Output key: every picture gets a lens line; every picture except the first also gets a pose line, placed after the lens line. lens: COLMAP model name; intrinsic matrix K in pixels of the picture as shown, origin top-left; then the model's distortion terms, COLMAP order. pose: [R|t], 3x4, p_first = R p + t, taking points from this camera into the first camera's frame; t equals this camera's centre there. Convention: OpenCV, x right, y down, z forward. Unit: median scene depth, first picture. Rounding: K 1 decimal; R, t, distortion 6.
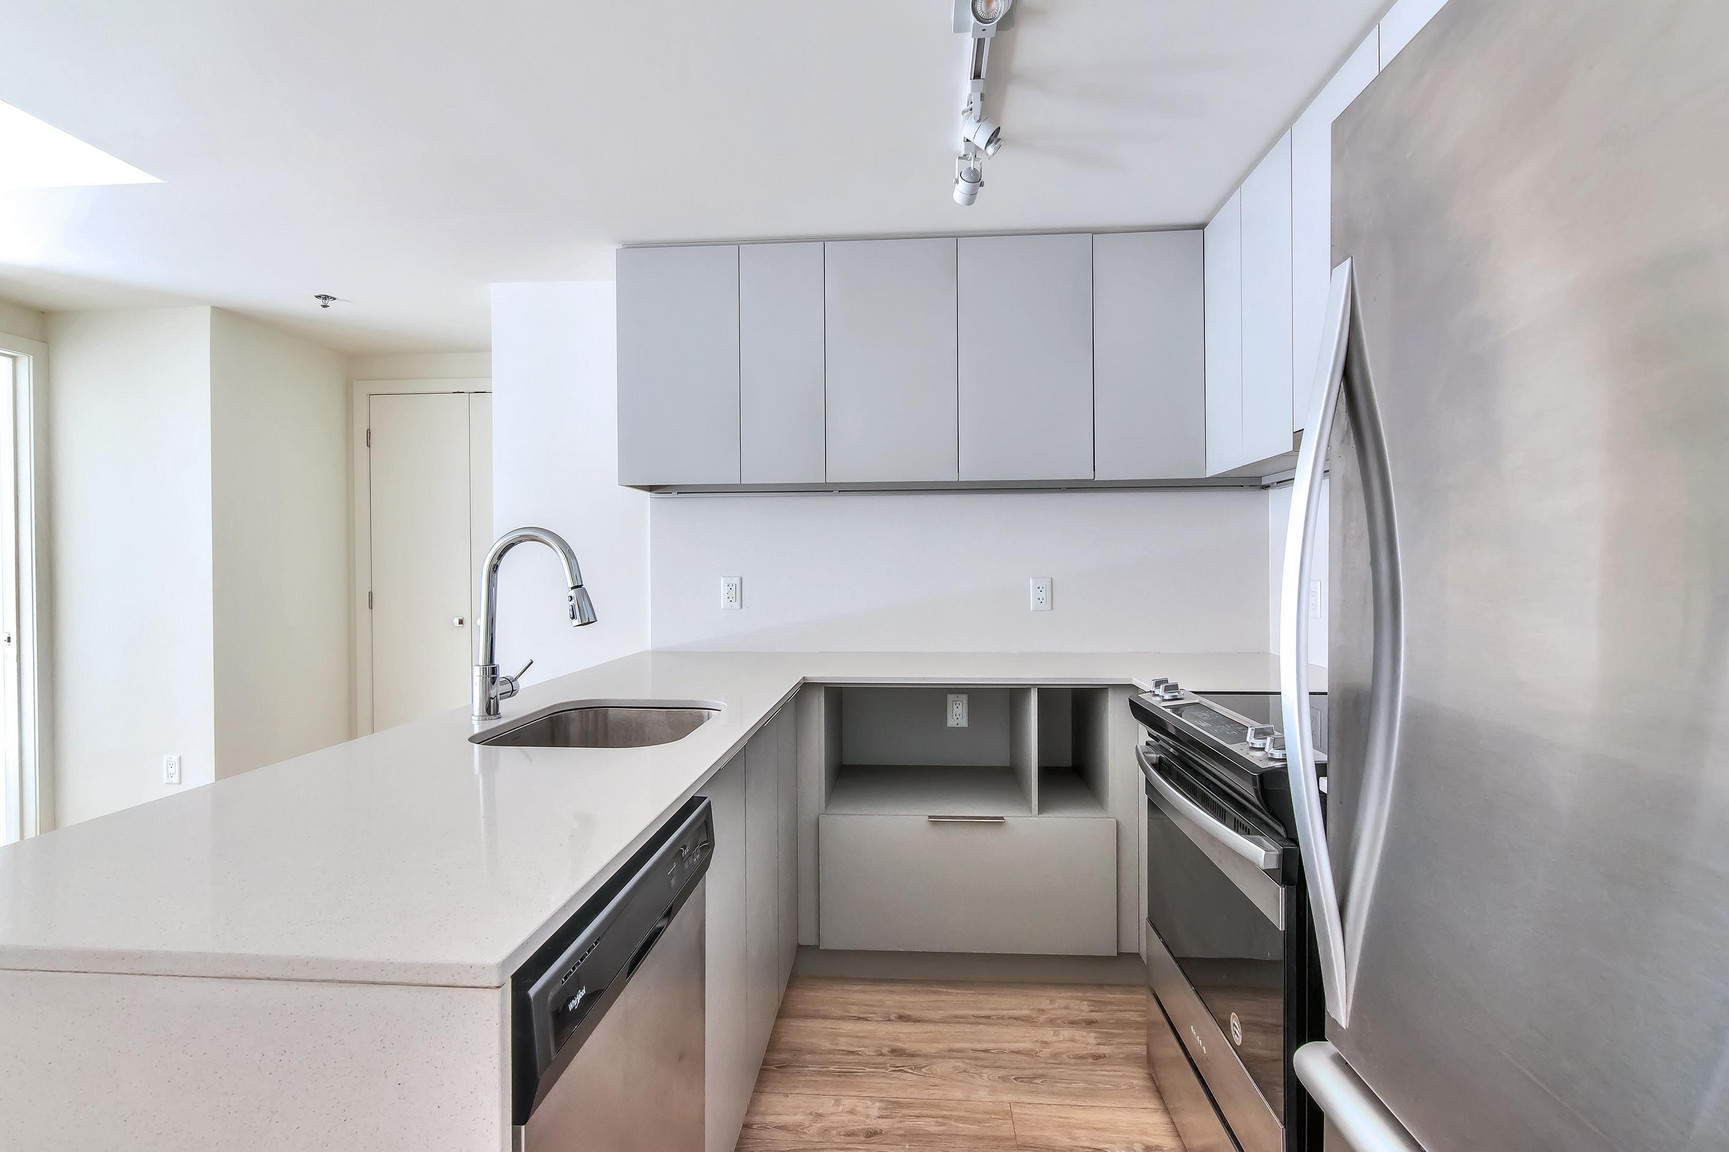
lens RADIAL K [[839.8, 0, 866.8], [0, 839.8, 572.1], [0, 0, 1]] dist [0.002772, -0.003649]
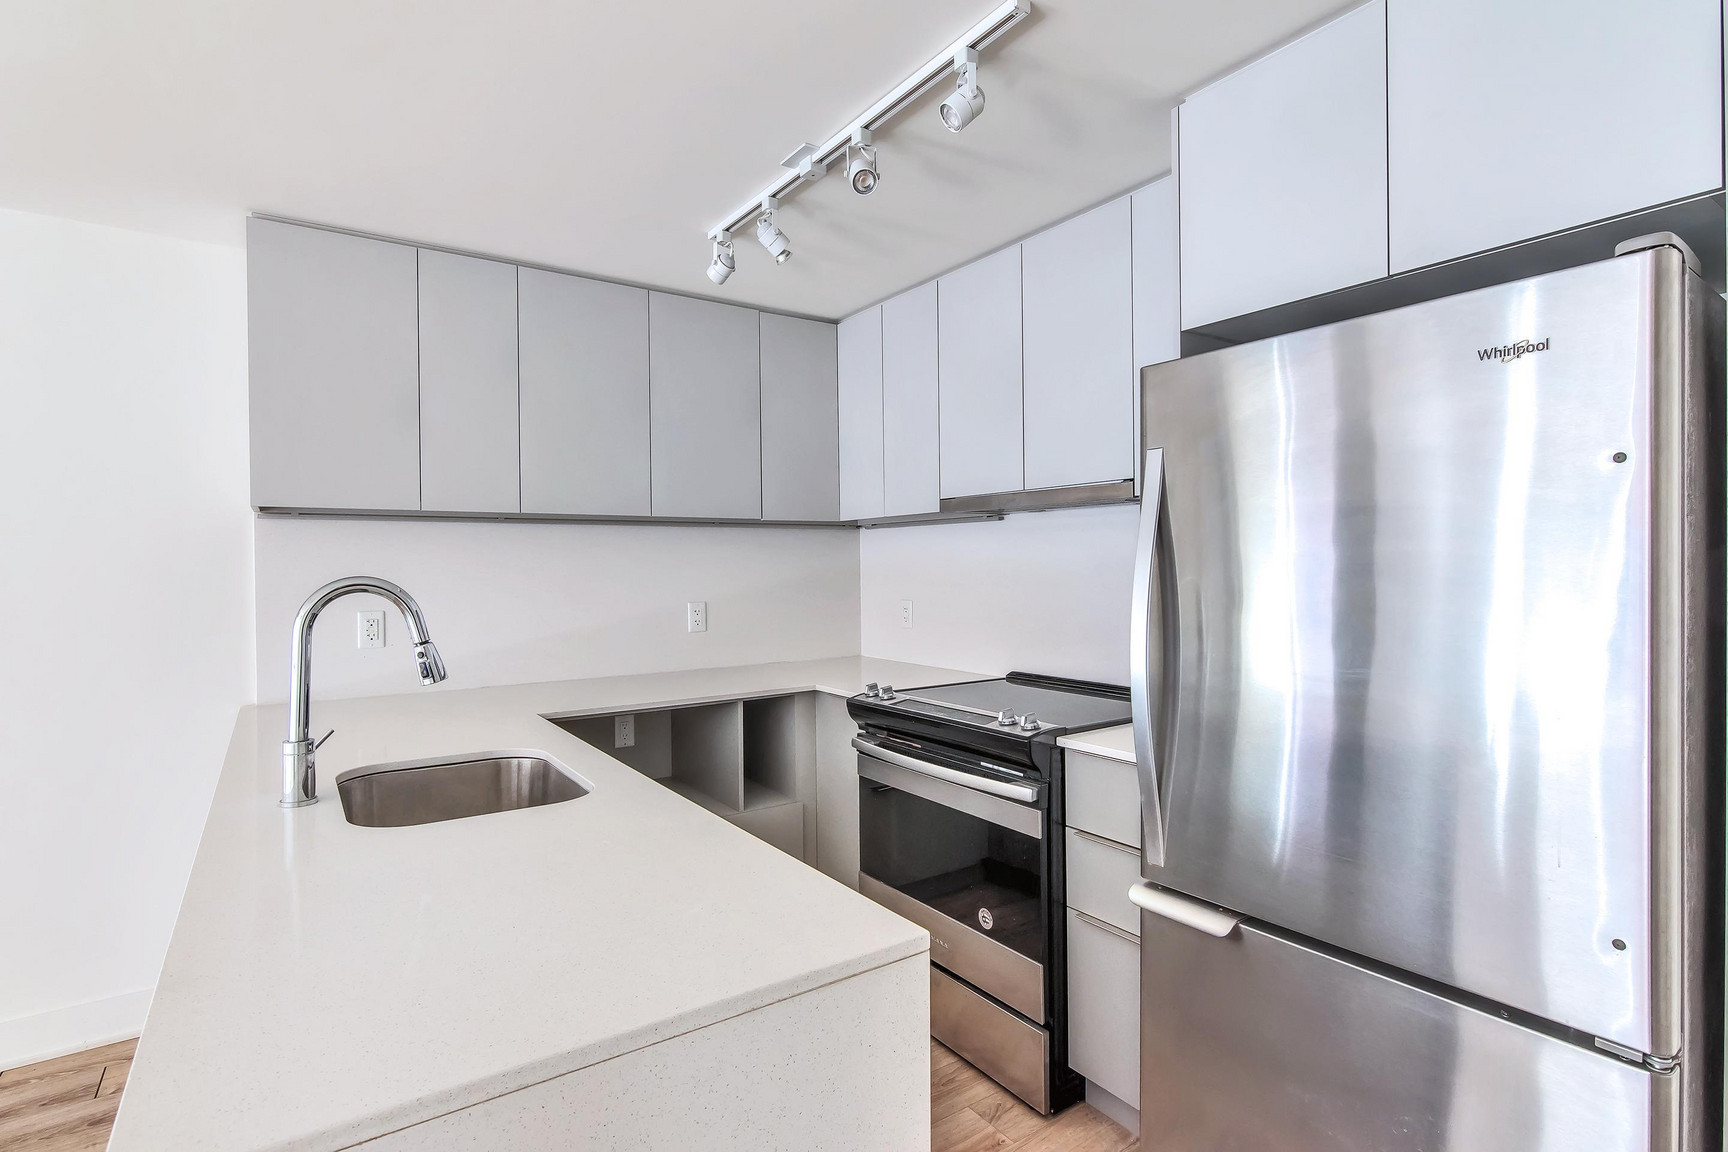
lens RADIAL K [[839.3, 0, 854.5], [0, 839.3, 579.7], [0, 0, 1]] dist [0.002772, -0.003649]
pose [[0.785860, -0.013179, 0.618263, -0.353754], [0.009615, 0.999912, 0.009093, -0.035410], [-0.618329, -0.001201, 0.785918, -0.006185]]
